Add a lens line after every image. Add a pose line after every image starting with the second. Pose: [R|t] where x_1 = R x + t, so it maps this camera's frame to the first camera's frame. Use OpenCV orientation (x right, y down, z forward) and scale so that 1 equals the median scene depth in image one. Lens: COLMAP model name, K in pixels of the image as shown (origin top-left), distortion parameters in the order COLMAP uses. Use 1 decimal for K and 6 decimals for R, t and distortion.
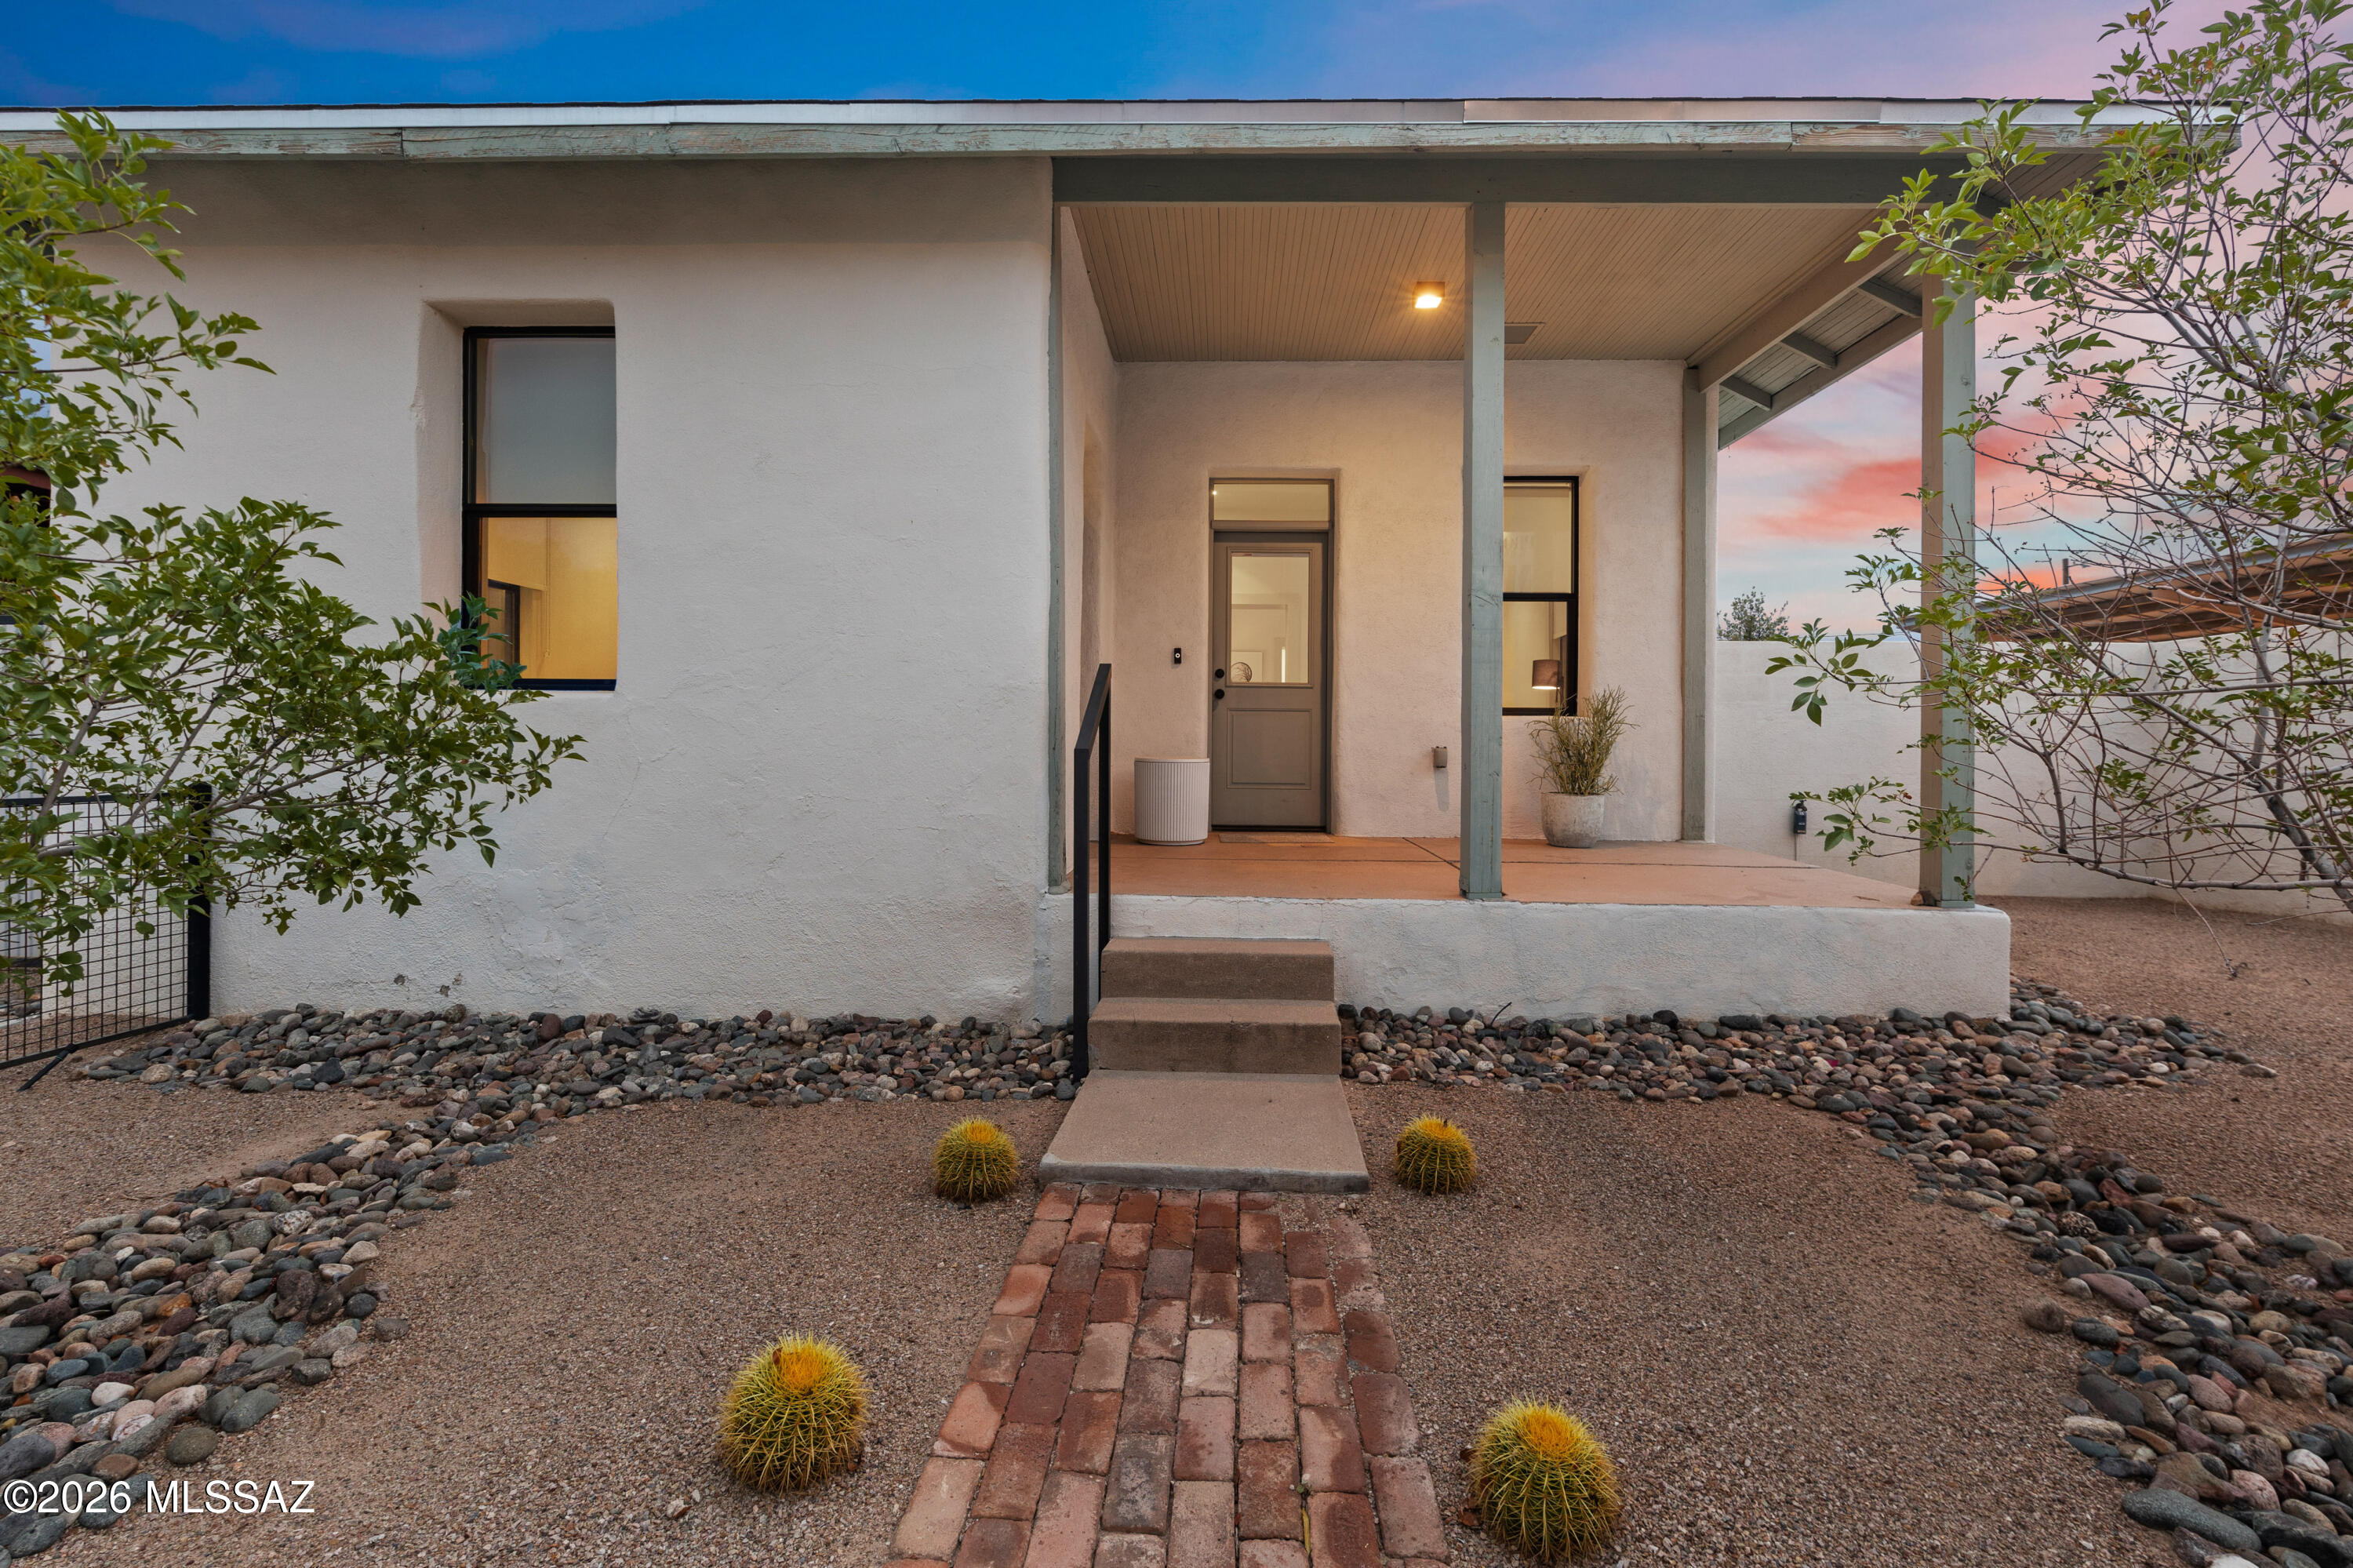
lens RADIAL K [[1059.6, 0, 1198.3], [0, 1059.6, 764.3], [0, 0, 1]] dist [-0.001668, 0.000610]
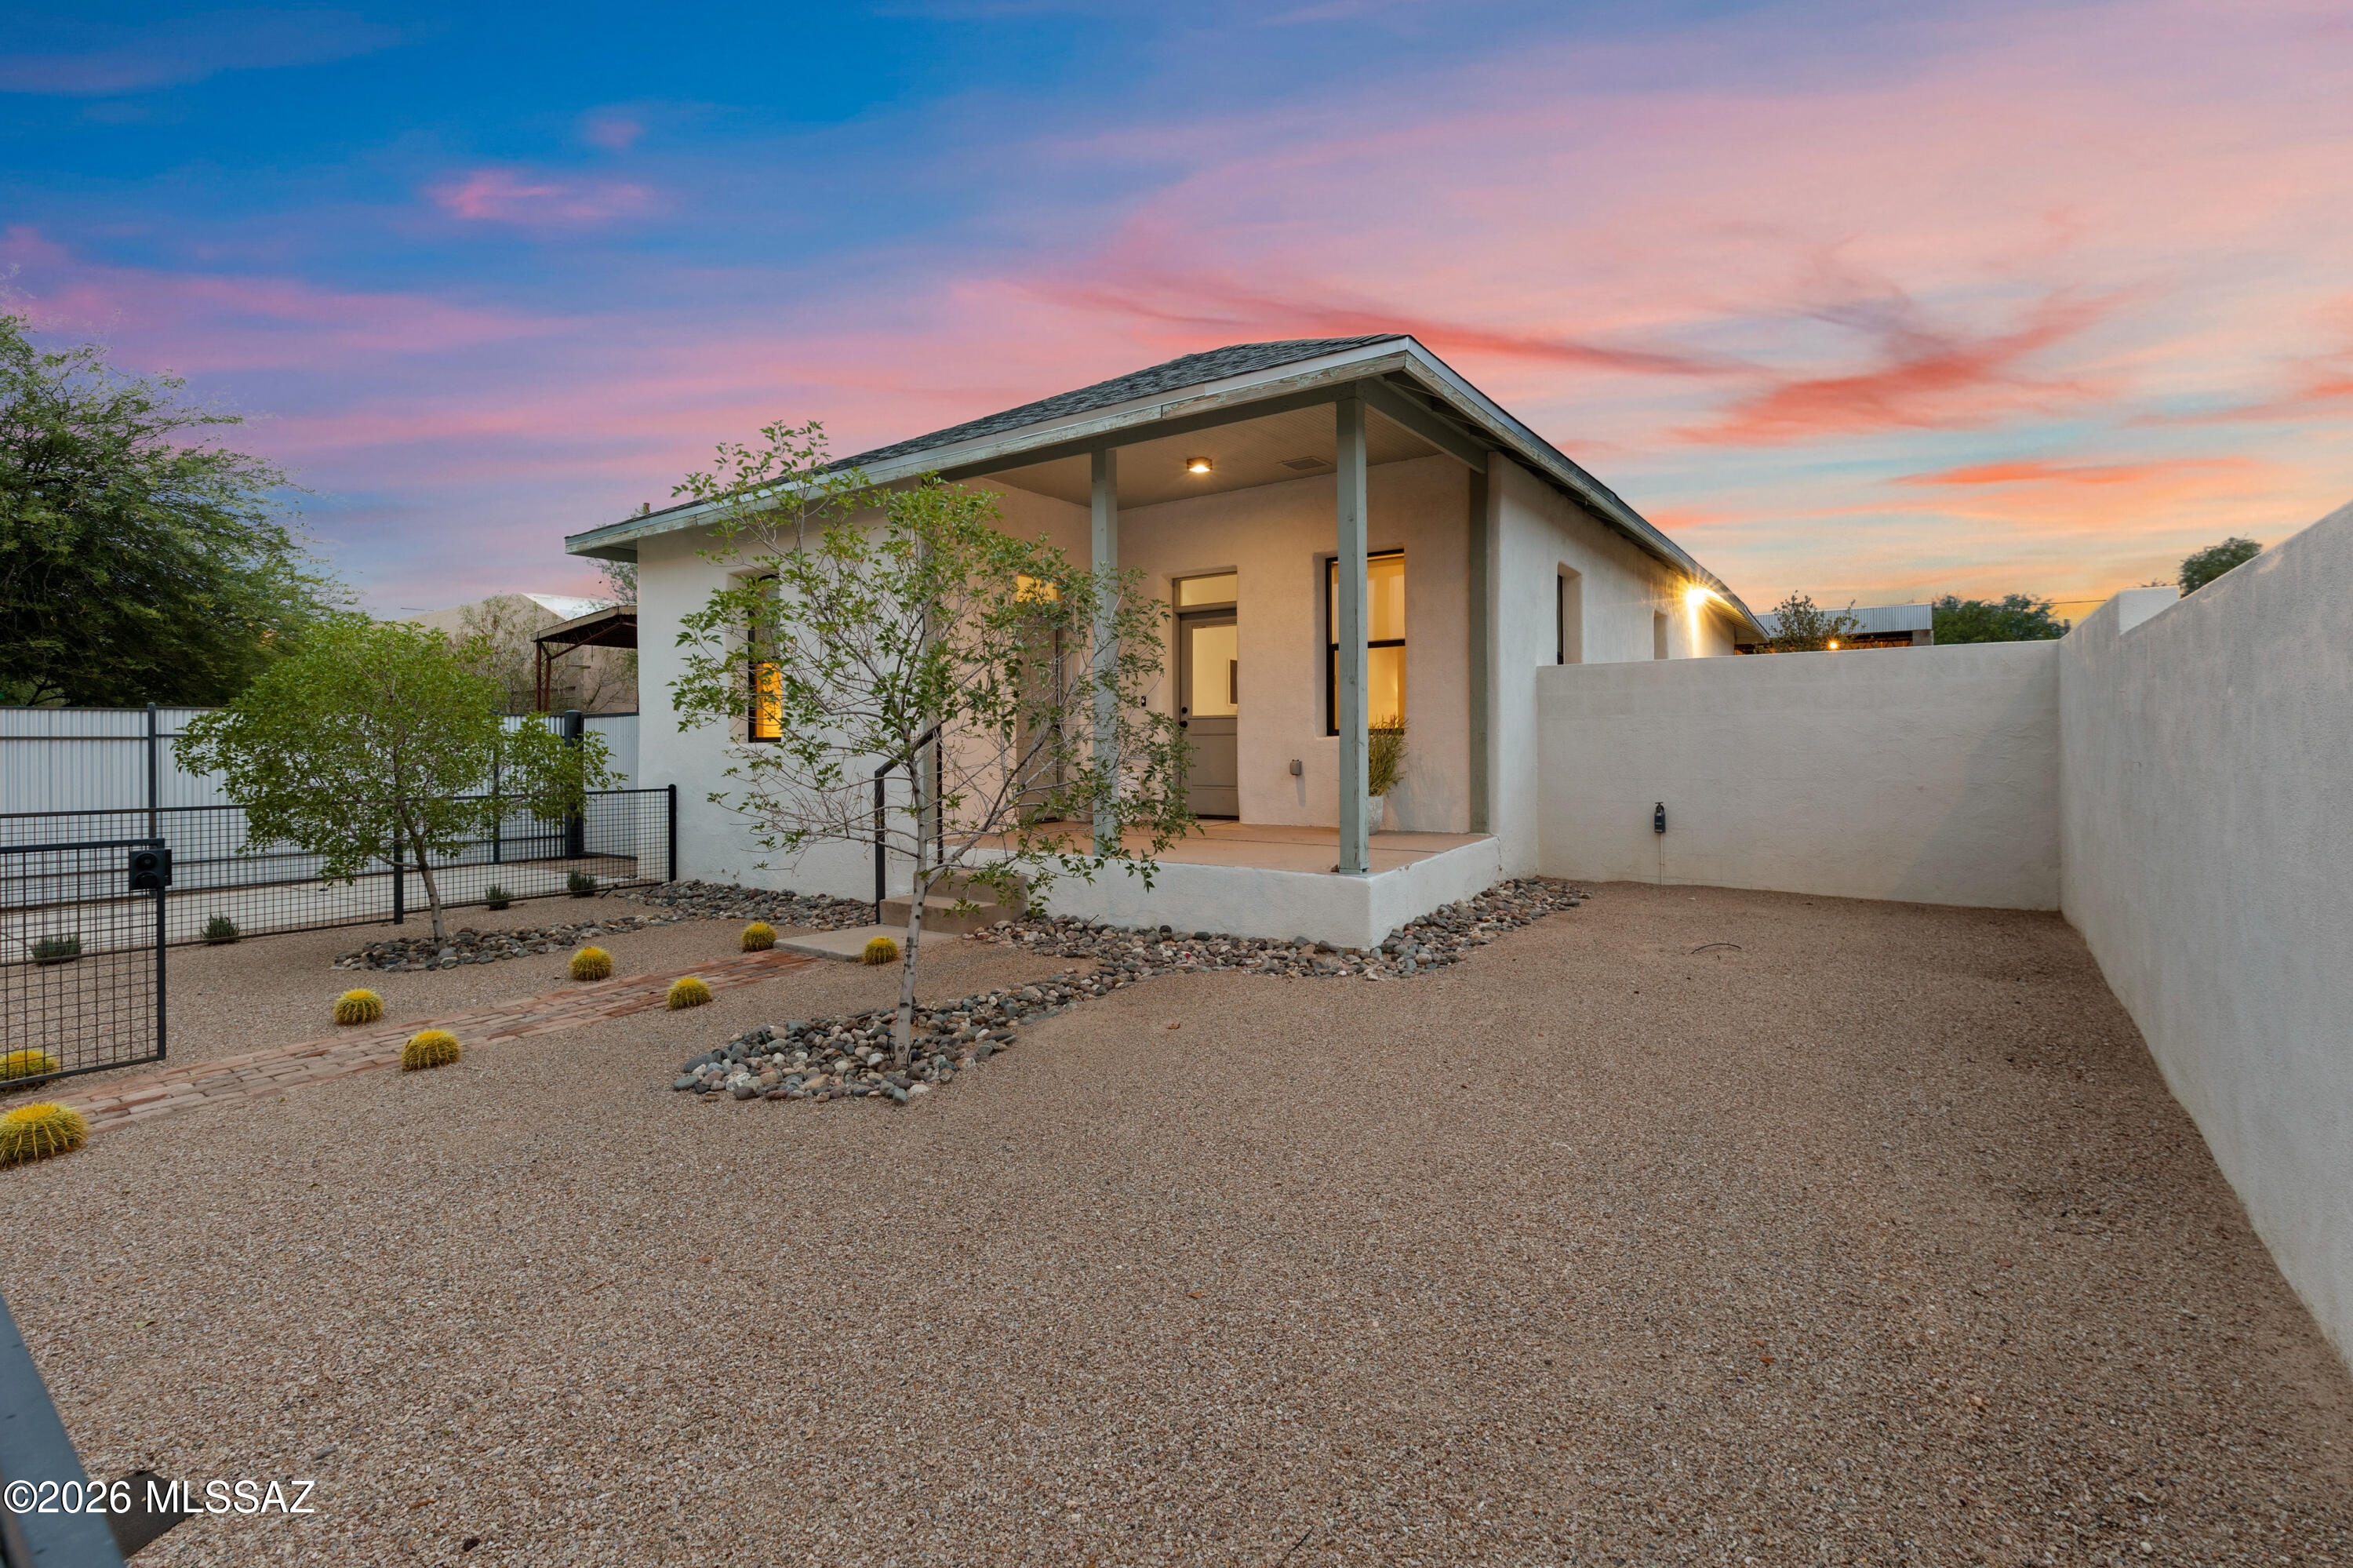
lens RADIAL K [[1059.6, 0, 1158.2], [0, 1059.6, 773.3], [0, 0, 1]] dist [-0.001668, 0.000610]
pose [[0.828385, -0.001462, -0.560158, 0.817018], [0.009360, 0.999893, 0.011233, -0.015878], [0.560081, -0.014548, 0.828310, -0.235239]]
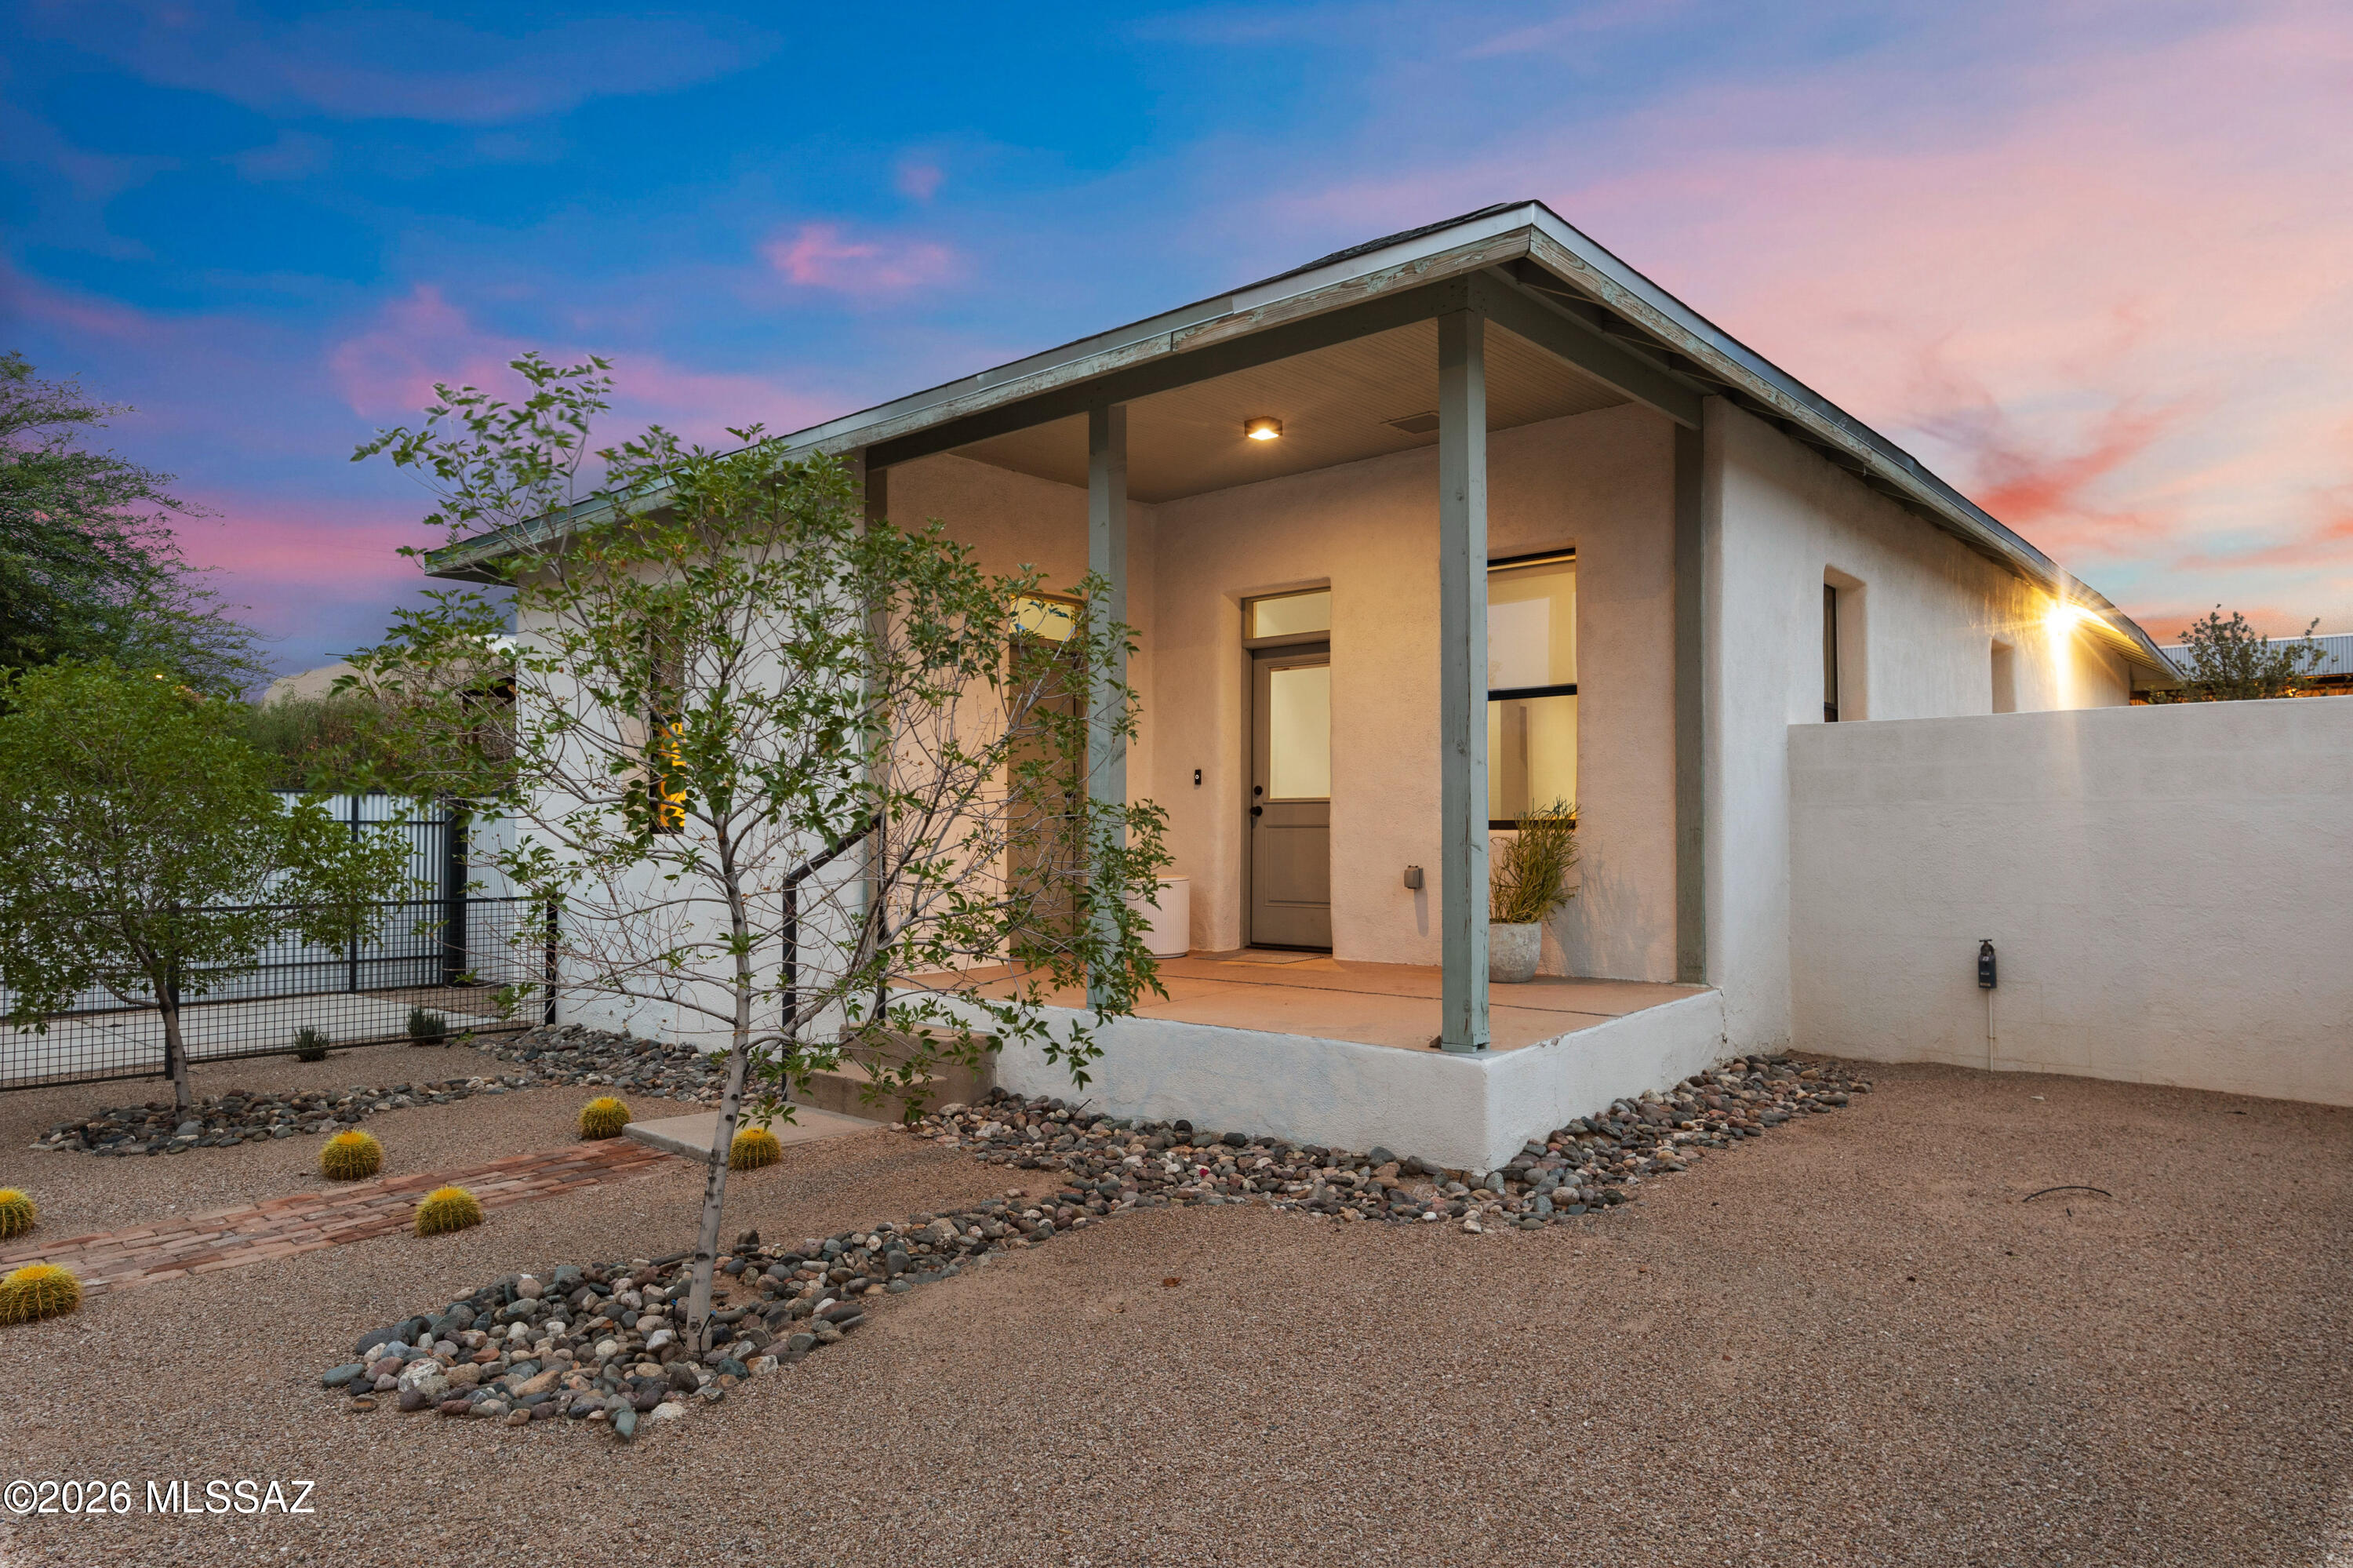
lens RADIAL K [[1432.0, 0, 1148.8], [0, 1432.0, 830.6], [0, 0, 1]] dist [0.002078, -0.006329]
pose [[0.761584, -0.012197, -0.647952, 0.823613], [0.001727, 0.999858, -0.016791, -0.025727], [0.648064, 0.011669, 0.761496, -0.094910]]
